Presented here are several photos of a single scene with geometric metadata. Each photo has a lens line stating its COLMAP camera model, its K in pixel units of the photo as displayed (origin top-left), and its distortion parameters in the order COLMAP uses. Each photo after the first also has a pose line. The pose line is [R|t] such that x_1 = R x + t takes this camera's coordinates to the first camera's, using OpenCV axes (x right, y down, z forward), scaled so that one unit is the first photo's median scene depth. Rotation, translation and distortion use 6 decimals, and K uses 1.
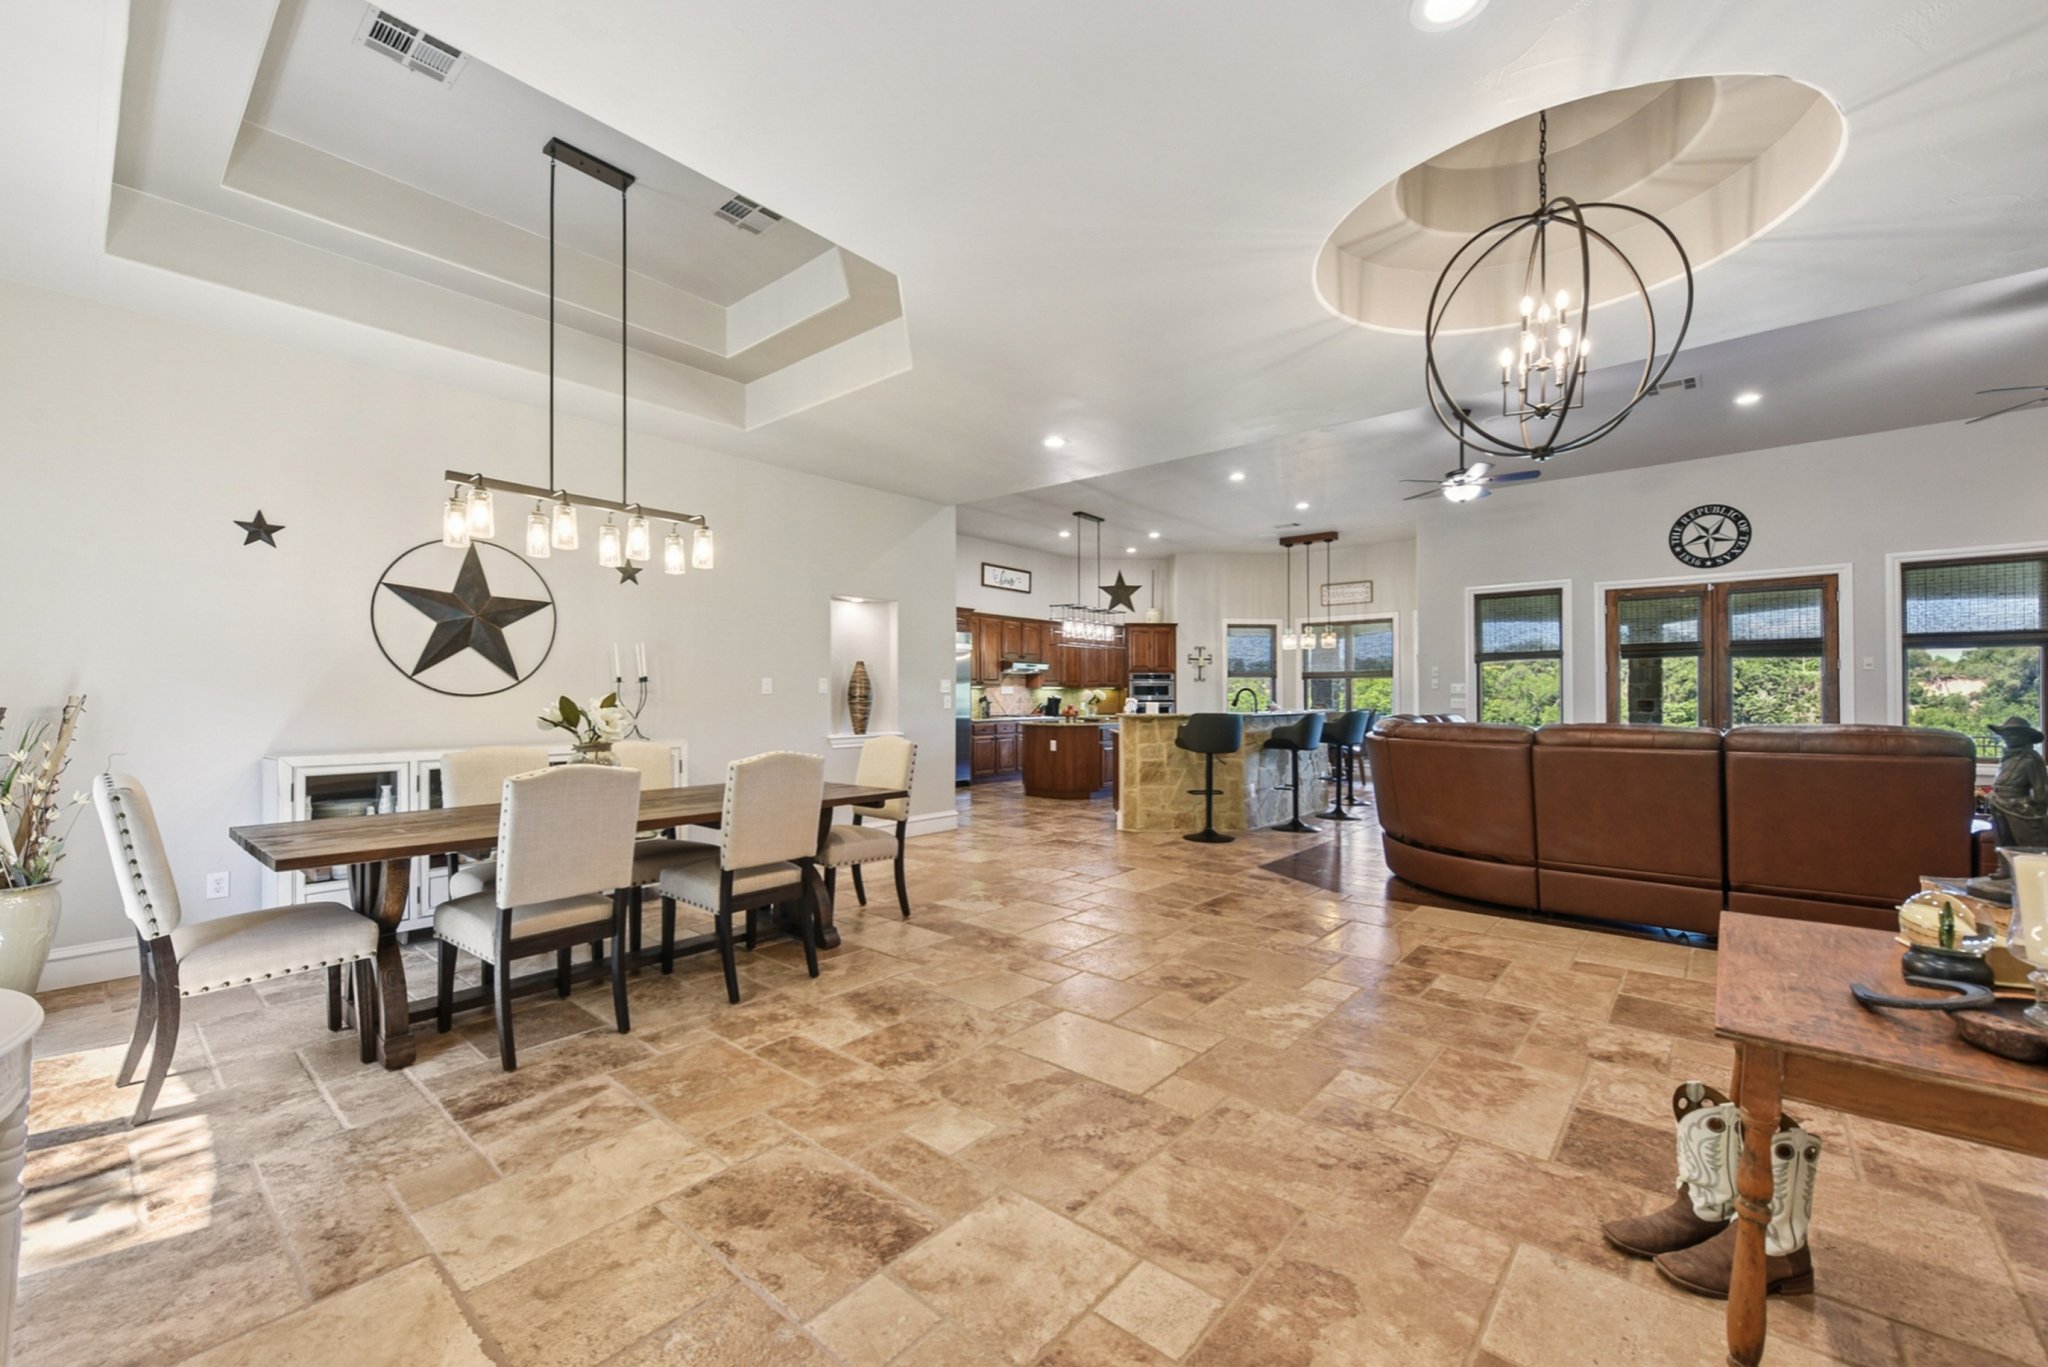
lens RADIAL K [[828.8, 0, 1011.5], [0, 828.8, 690.8], [0, 0, 1]] dist [0.004274, -0.000261]
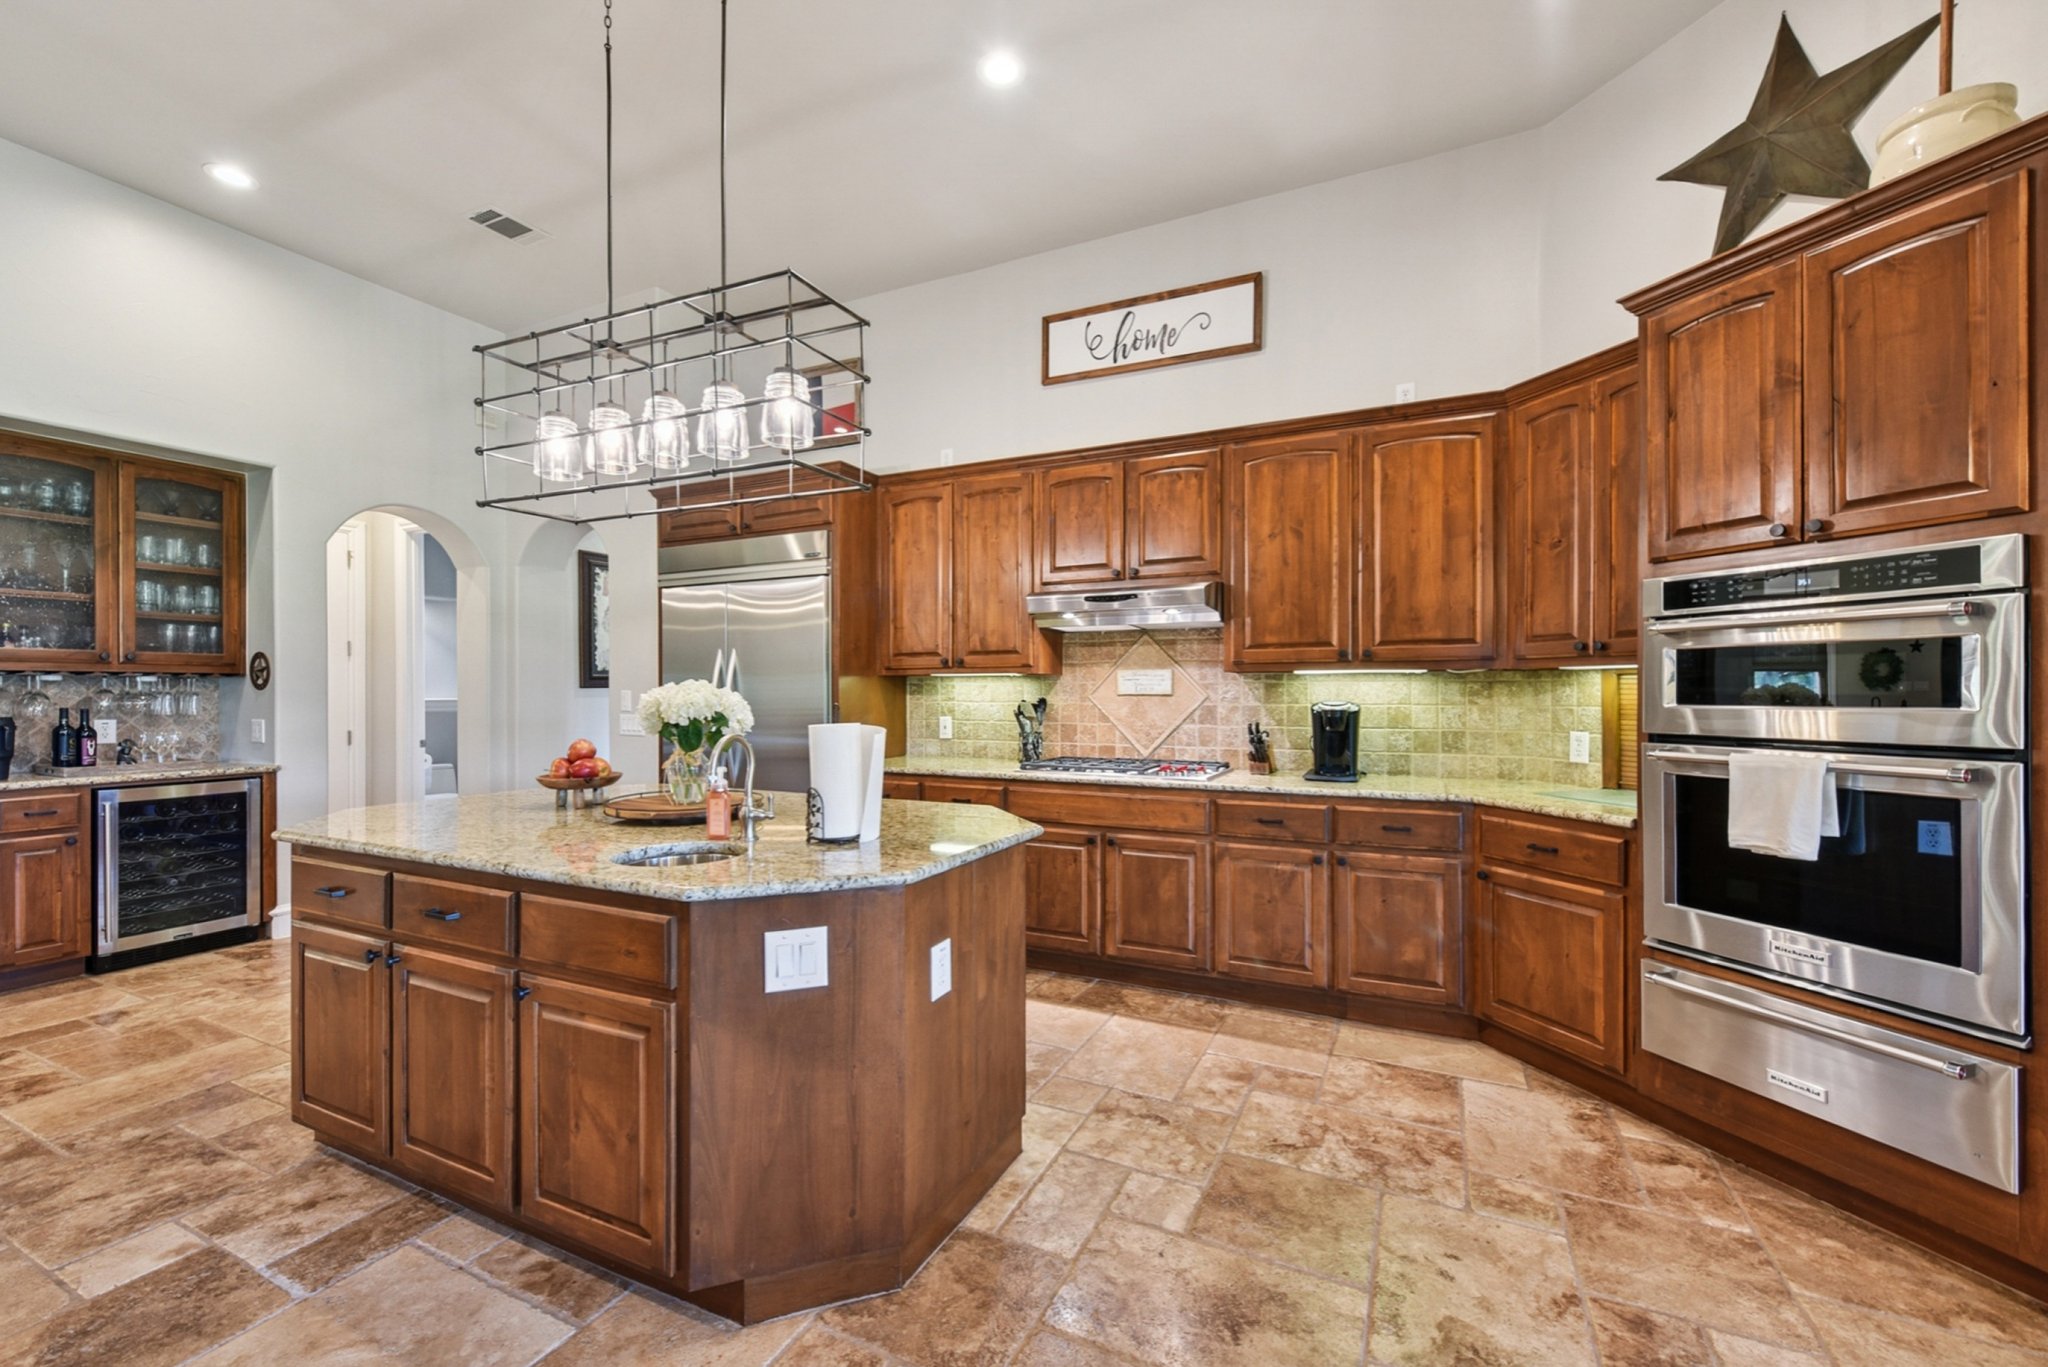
lens RADIAL K [[828.8, 0, 1013.9], [0, 828.8, 691.2], [0, 0, 1]] dist [0.004274, -0.000261]
pose [[0.259366, 0.005565, -0.965763, 0.279253], [0.008215, 0.999935, 0.007969, -0.000057], [0.965744, -0.010001, 0.259304, 0.831963]]
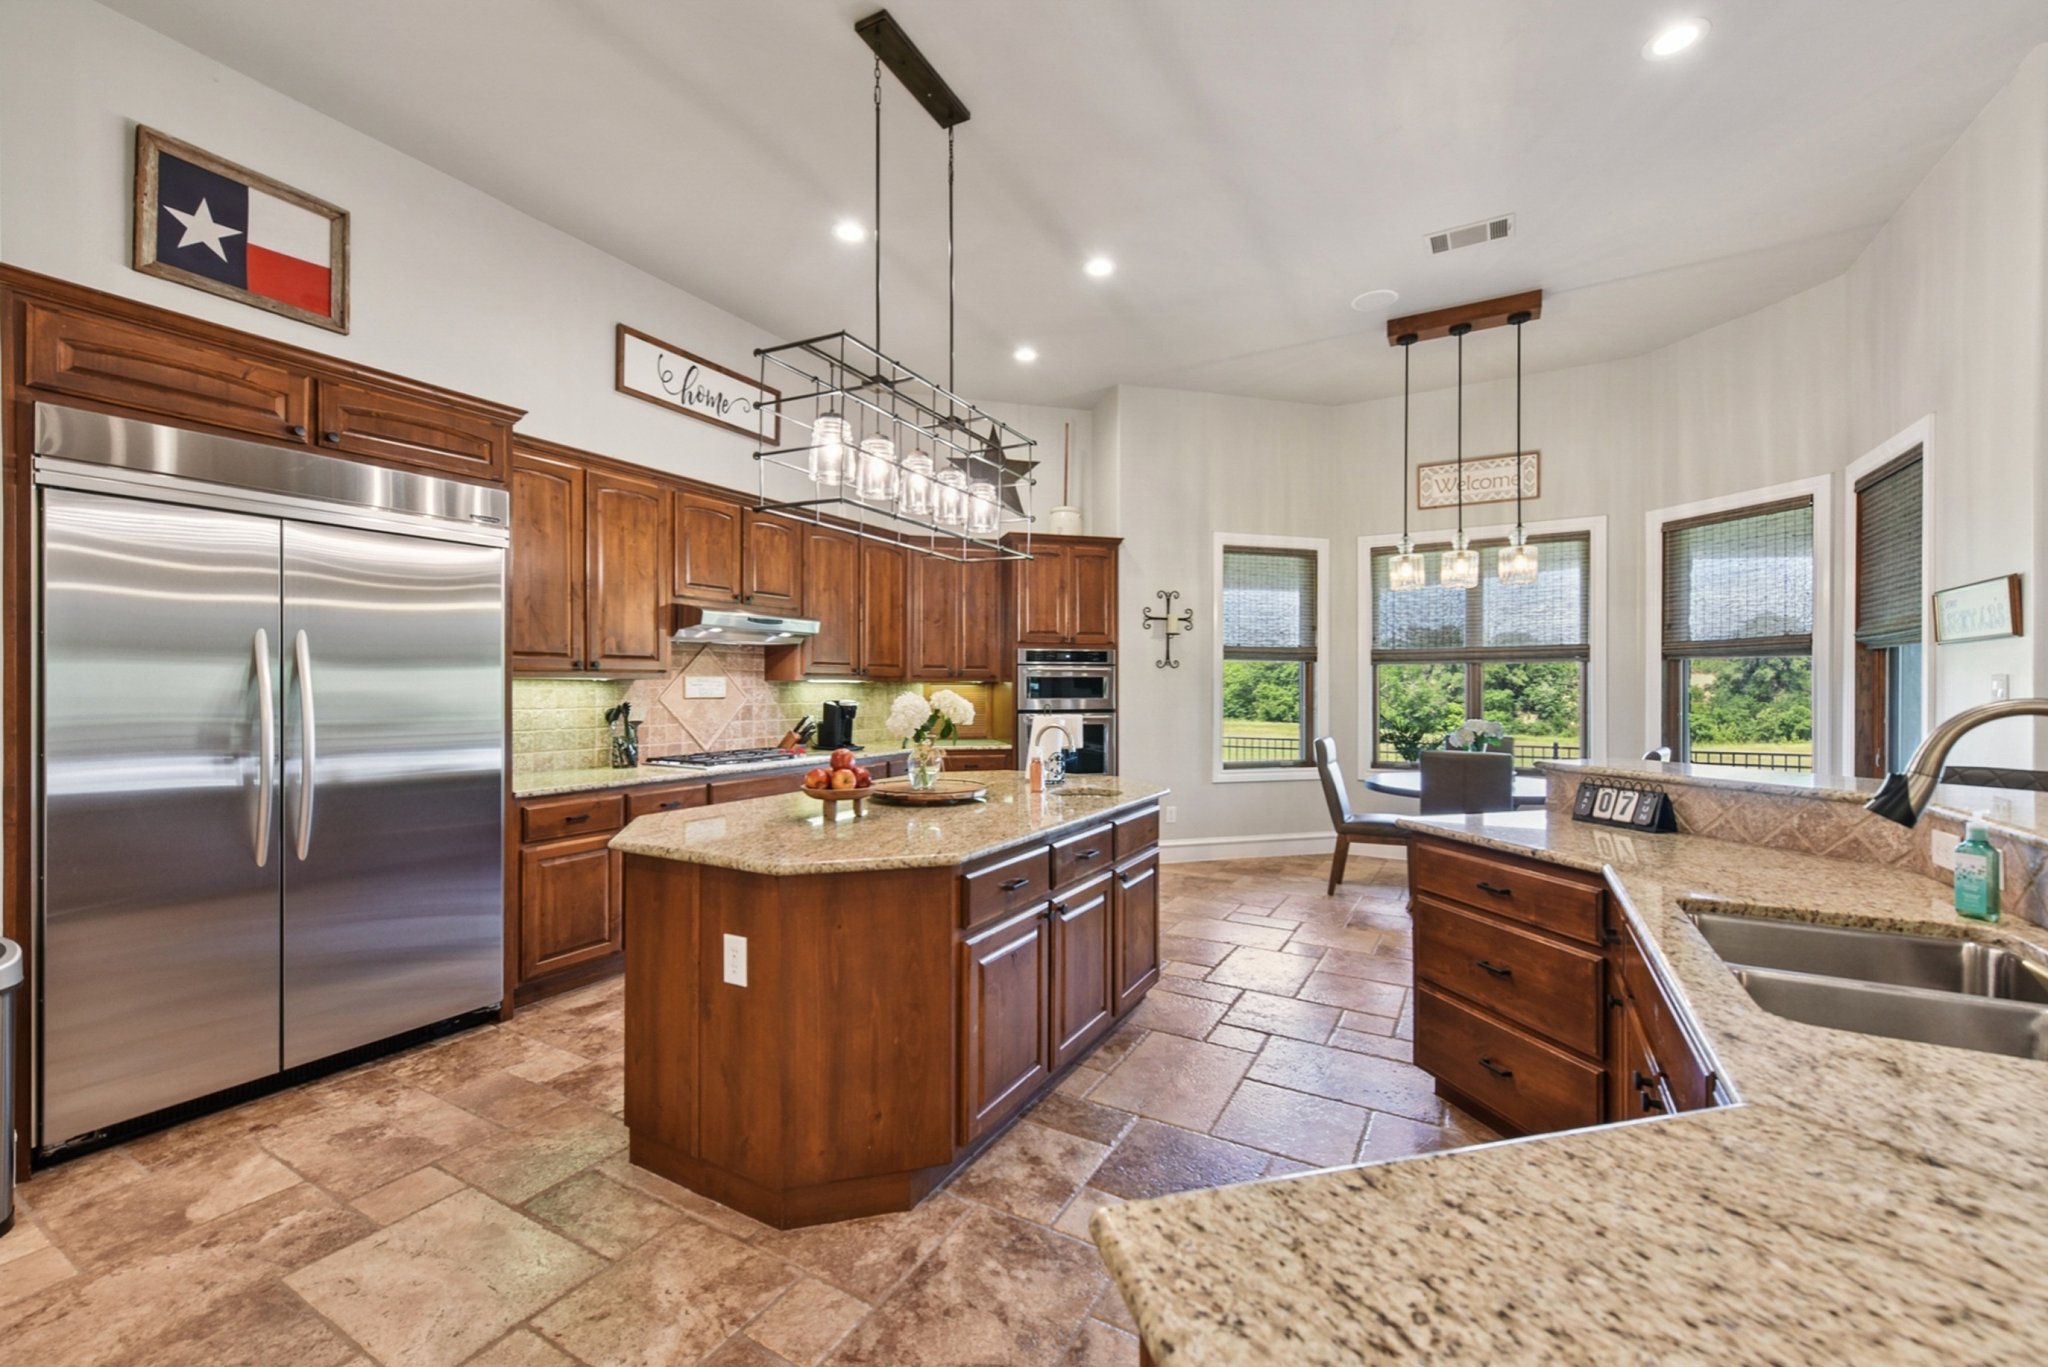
lens RADIAL K [[828.8, 0, 1016.6], [0, 828.8, 690.1], [0, 0, 1]] dist [0.004274, -0.000261]
pose [[0.981865, 0.002316, 0.189568, 0.059849], [-0.004826, 0.999907, 0.012783, -0.004558], [-0.189521, -0.013466, 0.981784, 0.576880]]
